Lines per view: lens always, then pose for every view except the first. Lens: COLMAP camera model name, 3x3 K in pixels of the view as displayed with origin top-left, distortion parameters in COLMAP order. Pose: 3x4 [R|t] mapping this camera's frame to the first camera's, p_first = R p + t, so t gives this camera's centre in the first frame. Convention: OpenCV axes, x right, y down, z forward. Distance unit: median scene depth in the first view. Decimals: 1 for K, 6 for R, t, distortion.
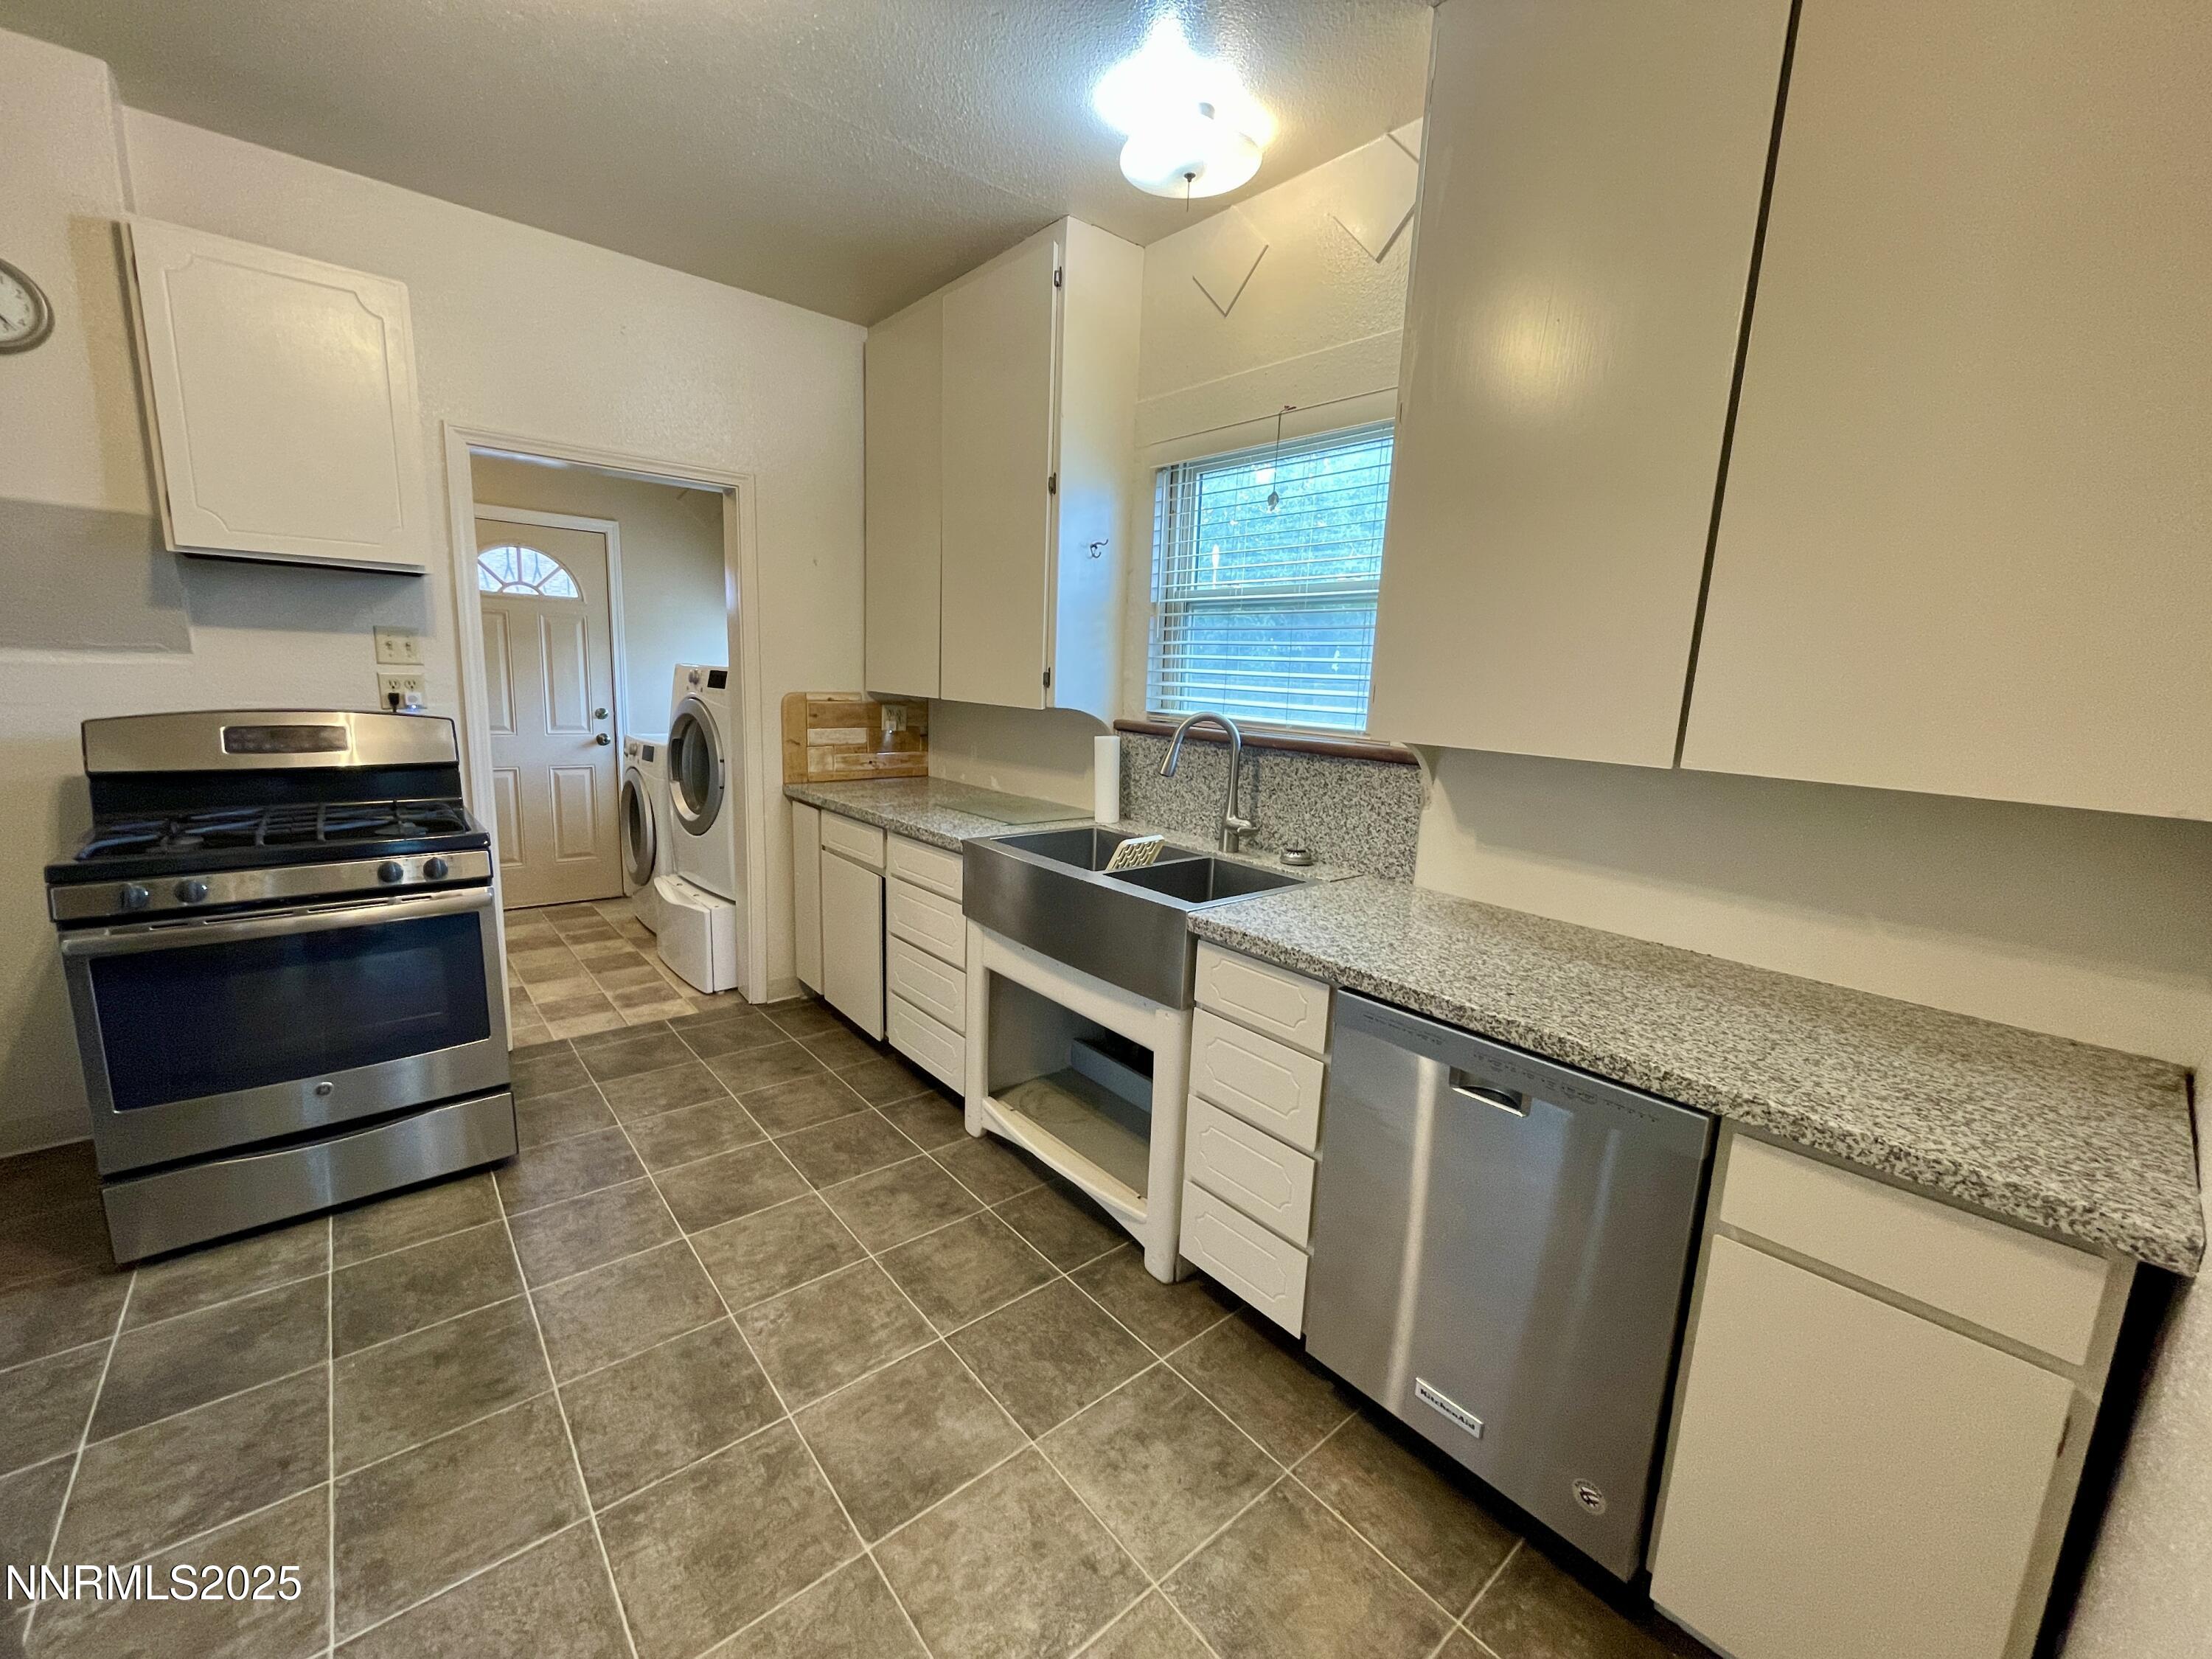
lens RADIAL K [[899.0, 0, 1106.3], [0, 899.0, 831.3], [0, 0, 1]] dist [-0.003070, 0.000113]
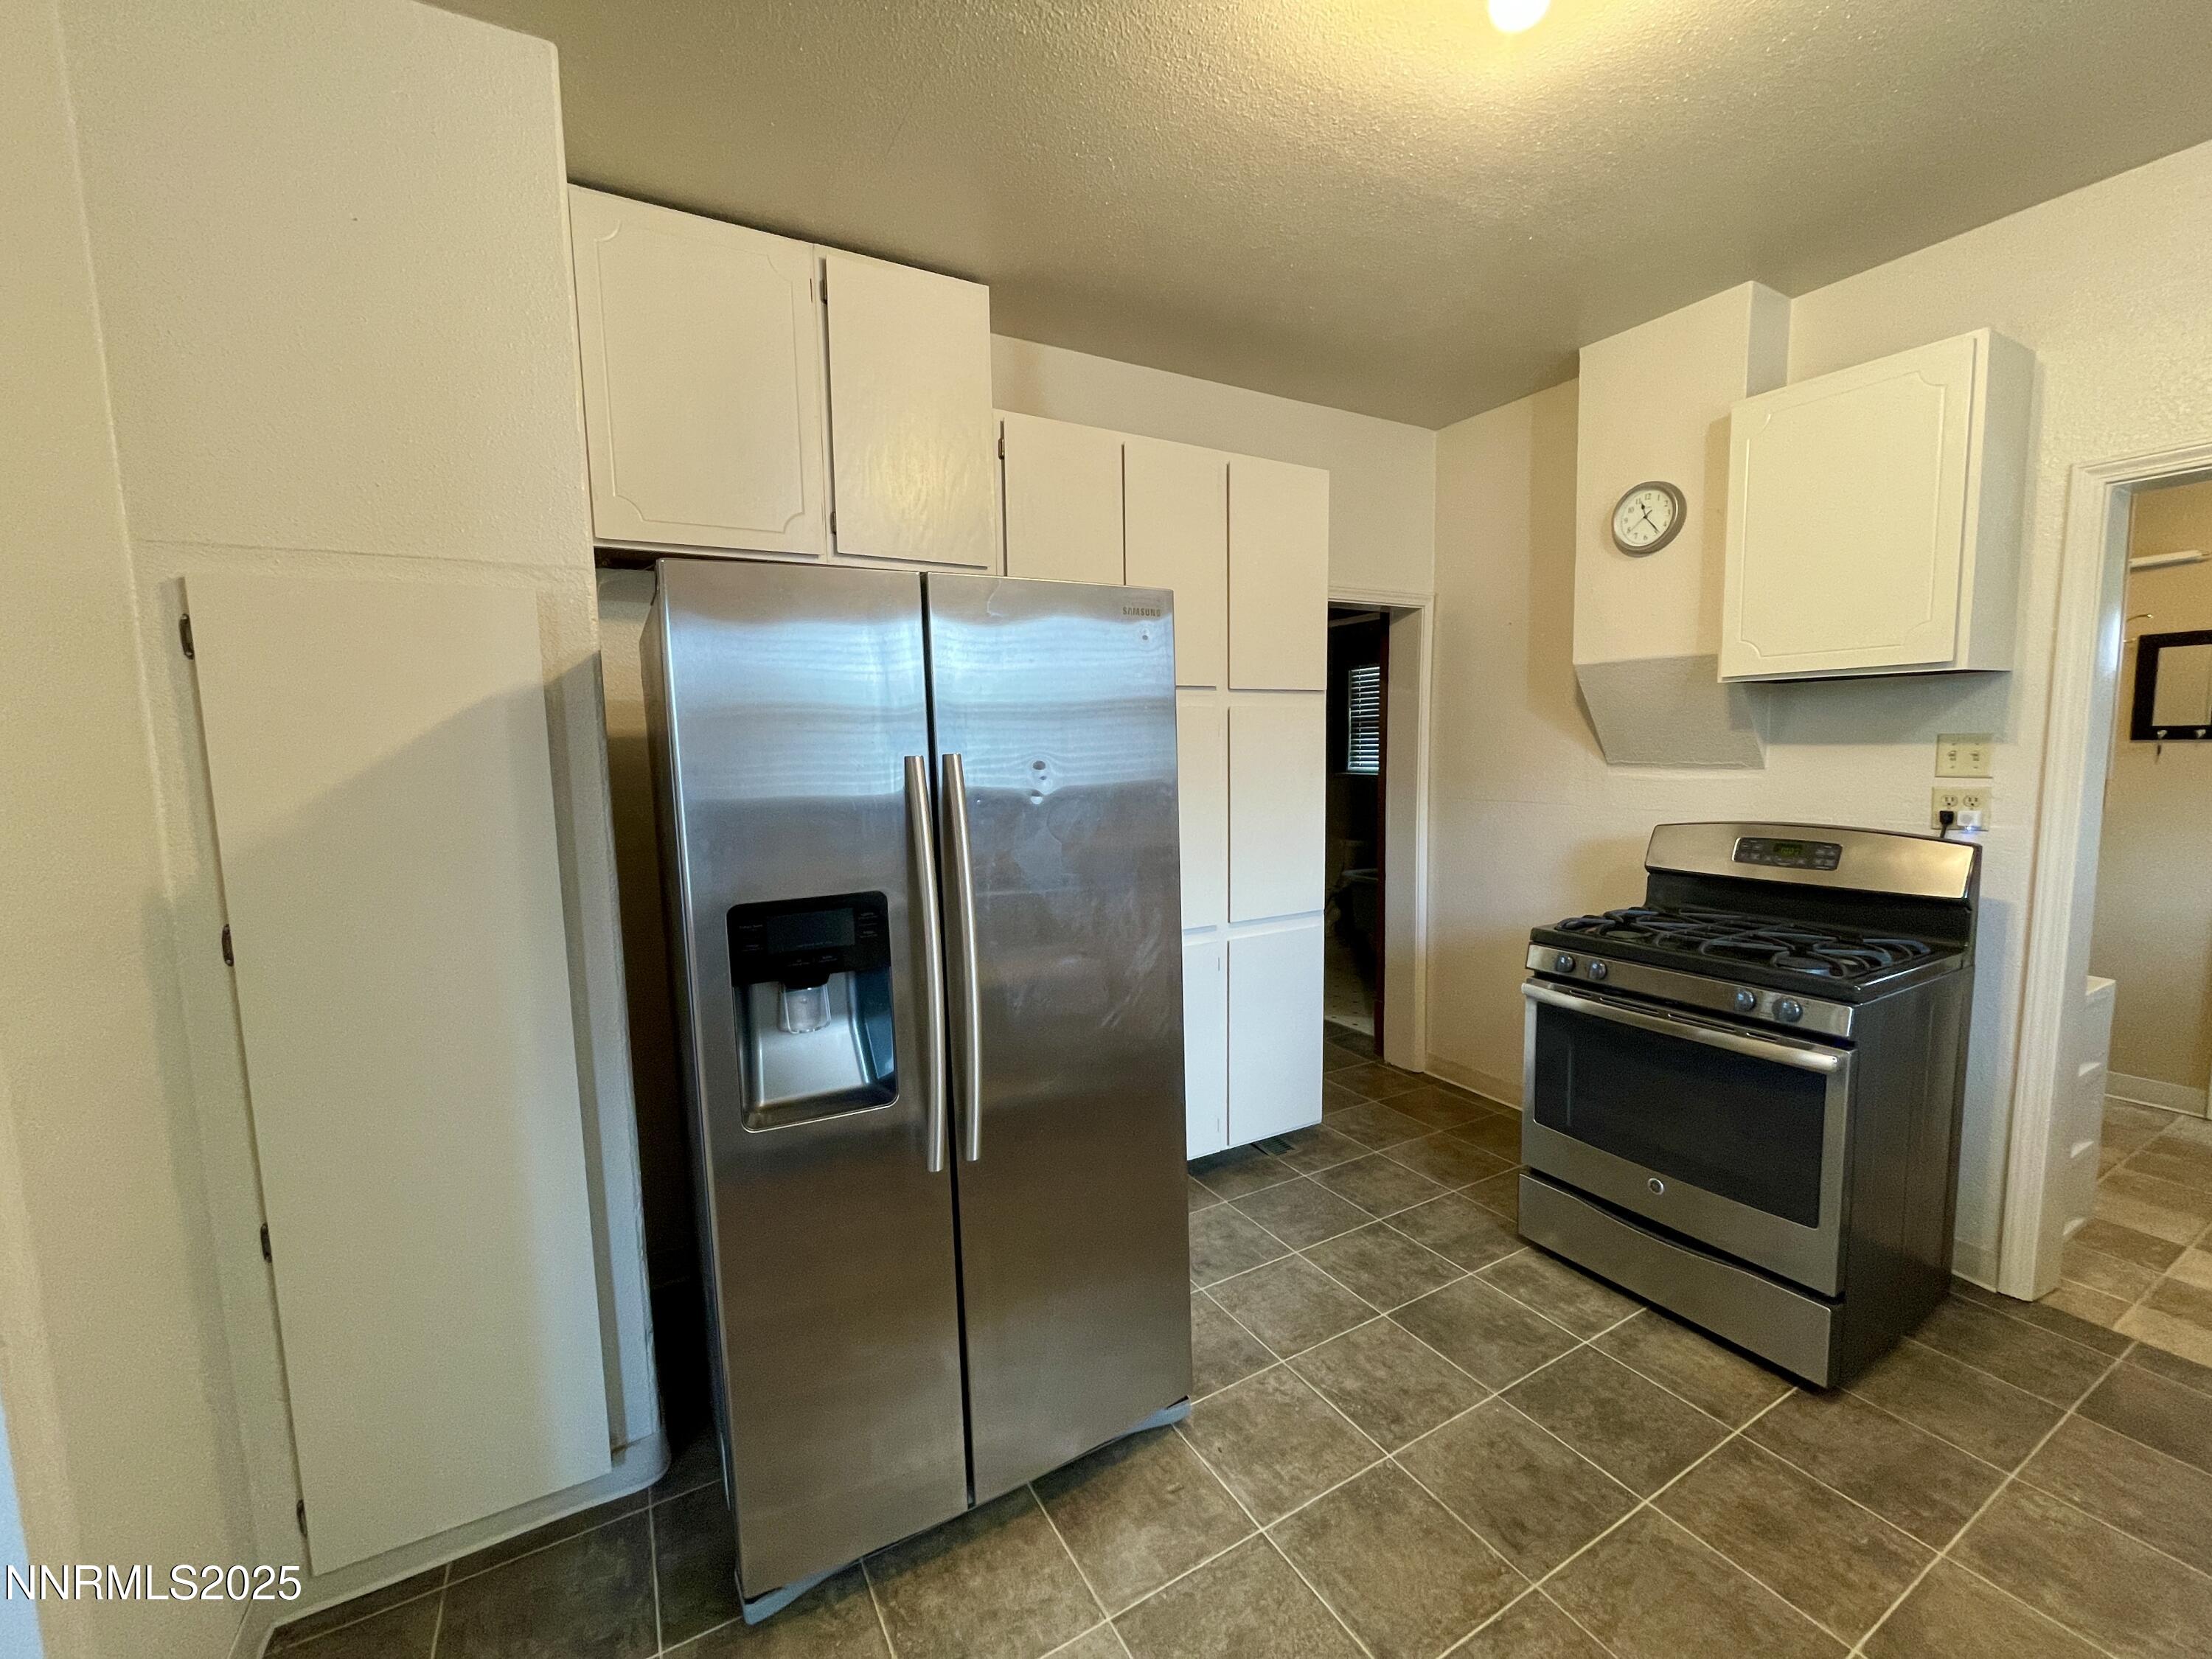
lens RADIAL K [[899.0, 0, 1112.3], [0, 899.0, 844.2], [0, 0, 1]] dist [-0.003070, 0.000113]
pose [[-0.192571, 0.068187, -0.978911, 0.297384], [-0.164025, 0.981311, 0.100621, -0.127729], [0.967477, 0.179943, -0.177788, 0.634446]]
